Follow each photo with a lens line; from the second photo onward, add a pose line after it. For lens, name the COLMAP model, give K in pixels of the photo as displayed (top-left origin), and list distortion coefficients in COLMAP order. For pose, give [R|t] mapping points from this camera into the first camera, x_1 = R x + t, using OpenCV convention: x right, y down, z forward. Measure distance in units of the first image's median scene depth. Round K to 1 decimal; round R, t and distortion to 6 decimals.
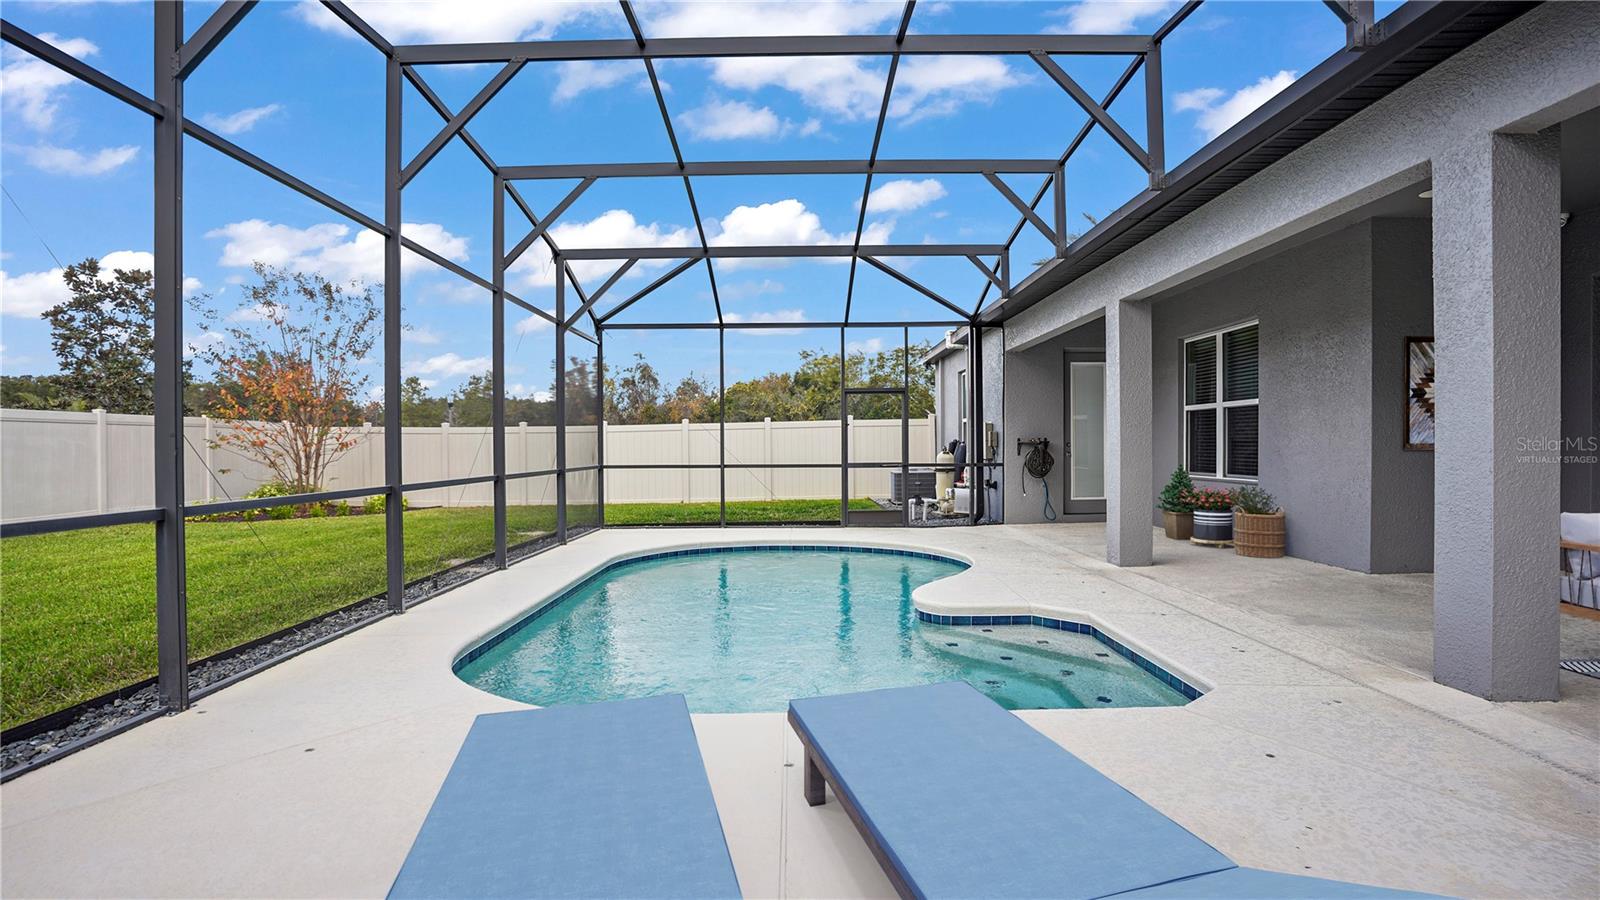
lens RADIAL K [[835.7, 0, 802.9], [0, 835.7, 445.5], [0, 0, 1]] dist [-0.012130, 0.001496]
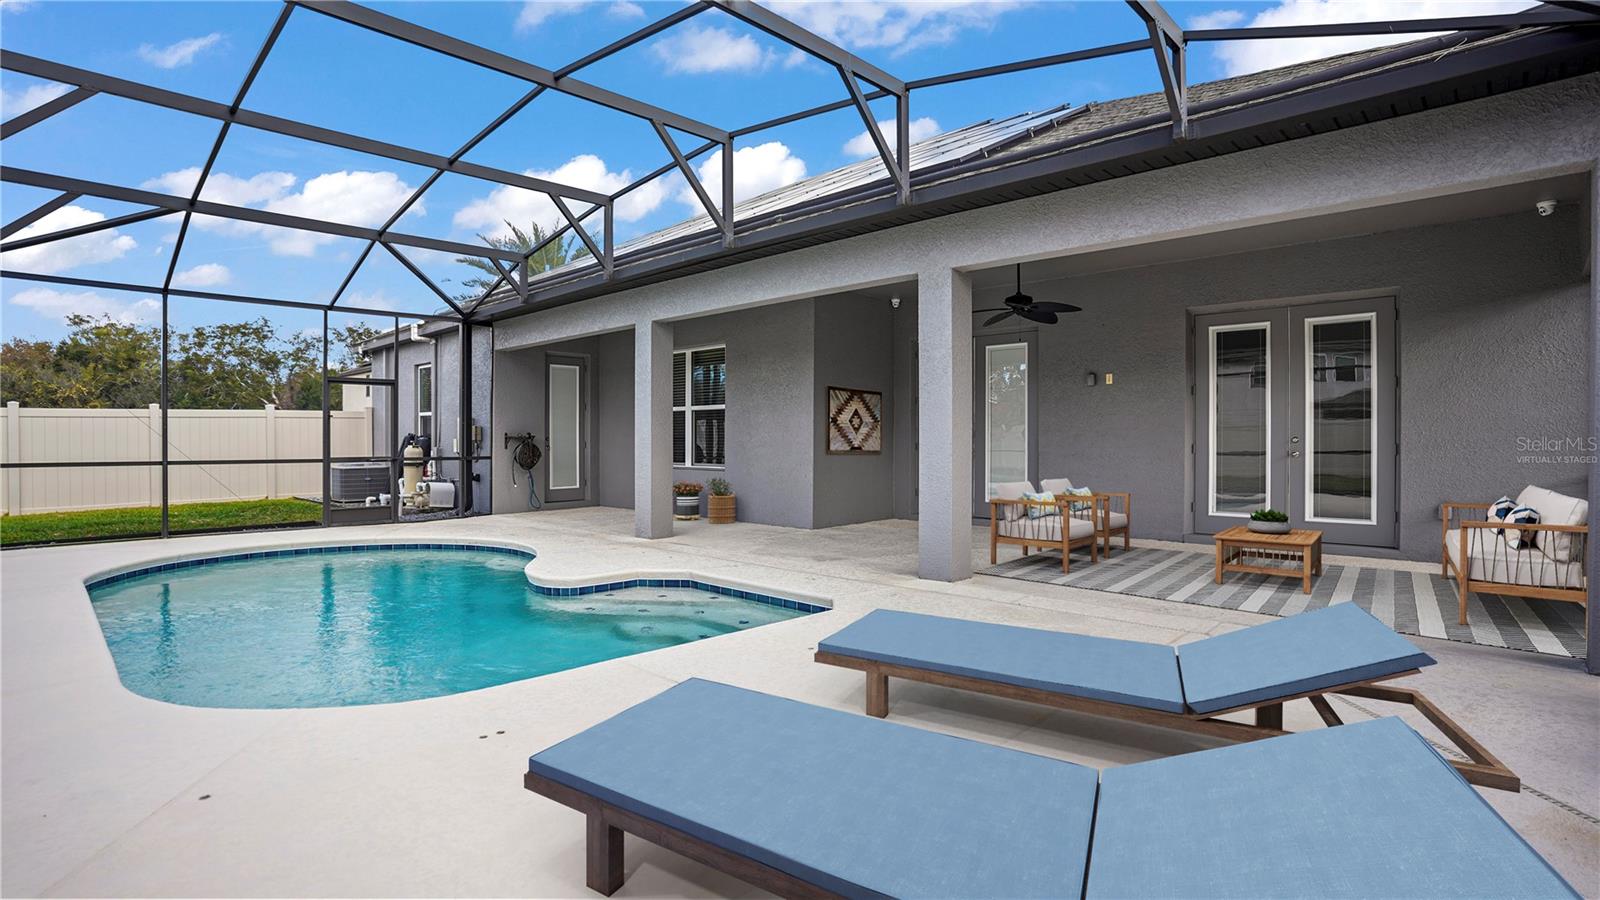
lens RADIAL K [[835.7, 0, 802.9], [0, 835.7, 445.5], [0, 0, 1]] dist [-0.012130, 0.001496]
pose [[0.711327, 0.002070, 0.702858, -0.221648], [-0.004966, 0.999985, 0.002082, 0.003381], [-0.702843, -0.004972, 0.711327, -0.015909]]
